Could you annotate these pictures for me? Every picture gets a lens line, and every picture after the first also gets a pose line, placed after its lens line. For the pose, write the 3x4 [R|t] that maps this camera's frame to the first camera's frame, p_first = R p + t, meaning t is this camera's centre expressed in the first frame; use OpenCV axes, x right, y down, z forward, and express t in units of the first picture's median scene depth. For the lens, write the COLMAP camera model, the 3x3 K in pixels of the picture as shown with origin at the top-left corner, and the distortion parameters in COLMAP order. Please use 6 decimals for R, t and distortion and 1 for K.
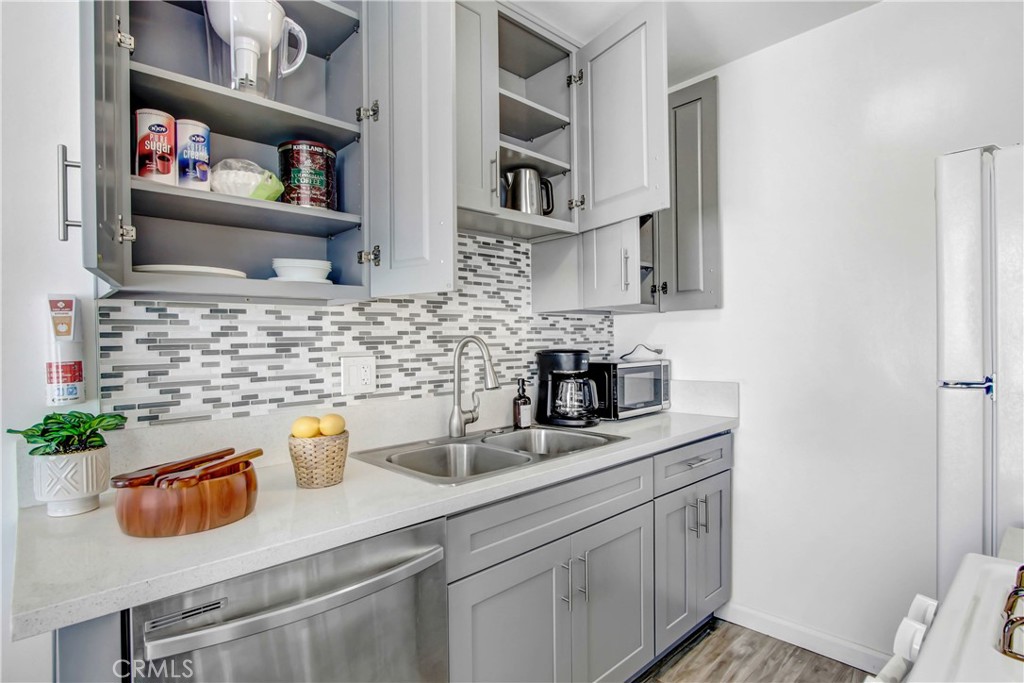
lens RADIAL K [[518.3, 0, 526.4], [0, 518.3, 355.6], [0, 0, 1]] dist [-0.024347, 0.020866]
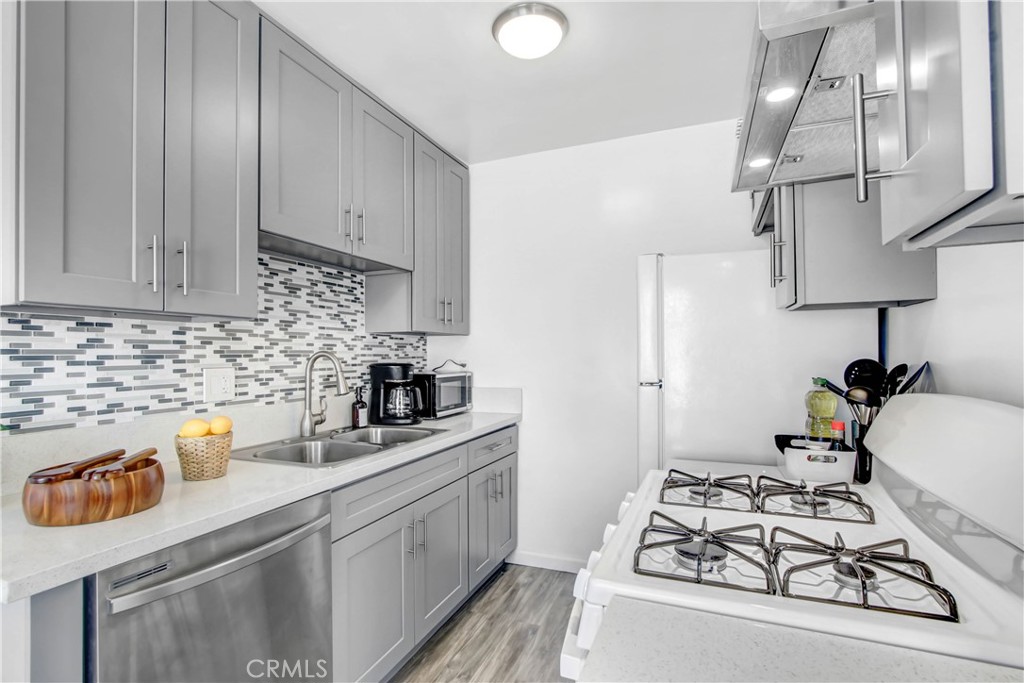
lens RADIAL K [[473.6, 0, 515.0], [0, 473.6, 363.3], [0, 0, 1]] dist [-0.002951, -0.000030]
pose [[0.916066, 0.006717, 0.400972, -0.138384], [-0.001072, 0.999897, -0.014301, 0.005142], [-0.401027, 0.012671, 0.915979, -0.185587]]
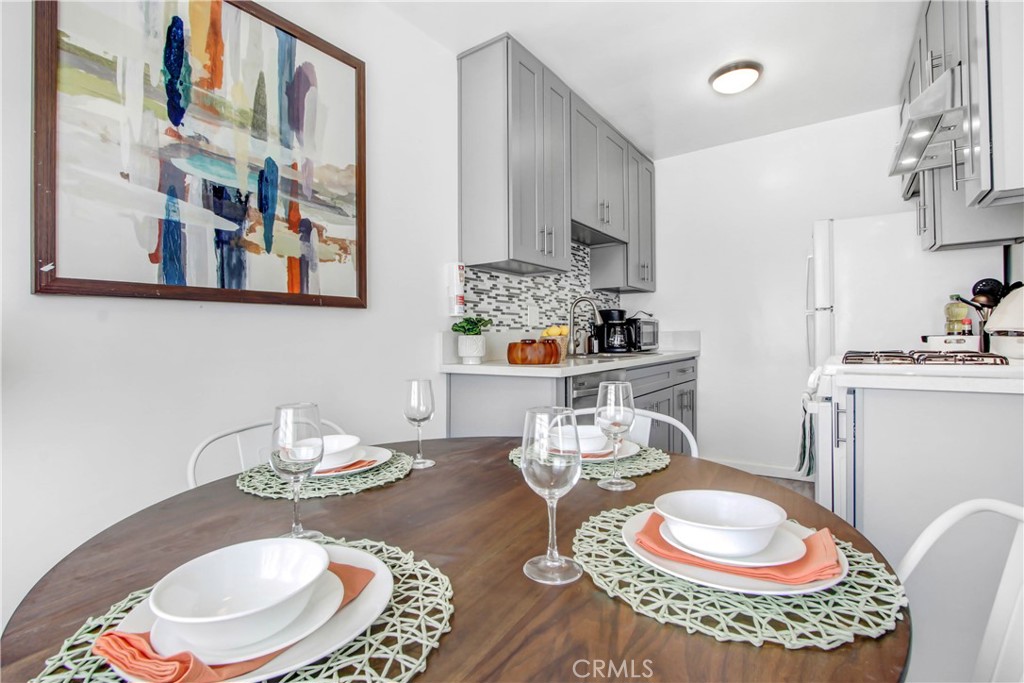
lens RADIAL K [[485.4, 0, 514.3], [0, 485.4, 354.8], [0, 0, 1]] dist [-0.014512, 0.004118]
pose [[0.979438, -0.005996, 0.201654, -0.689263], [0.006434, 0.999978, -0.001517, 0.166196], [-0.201640, 0.002783, 0.979456, -0.629786]]
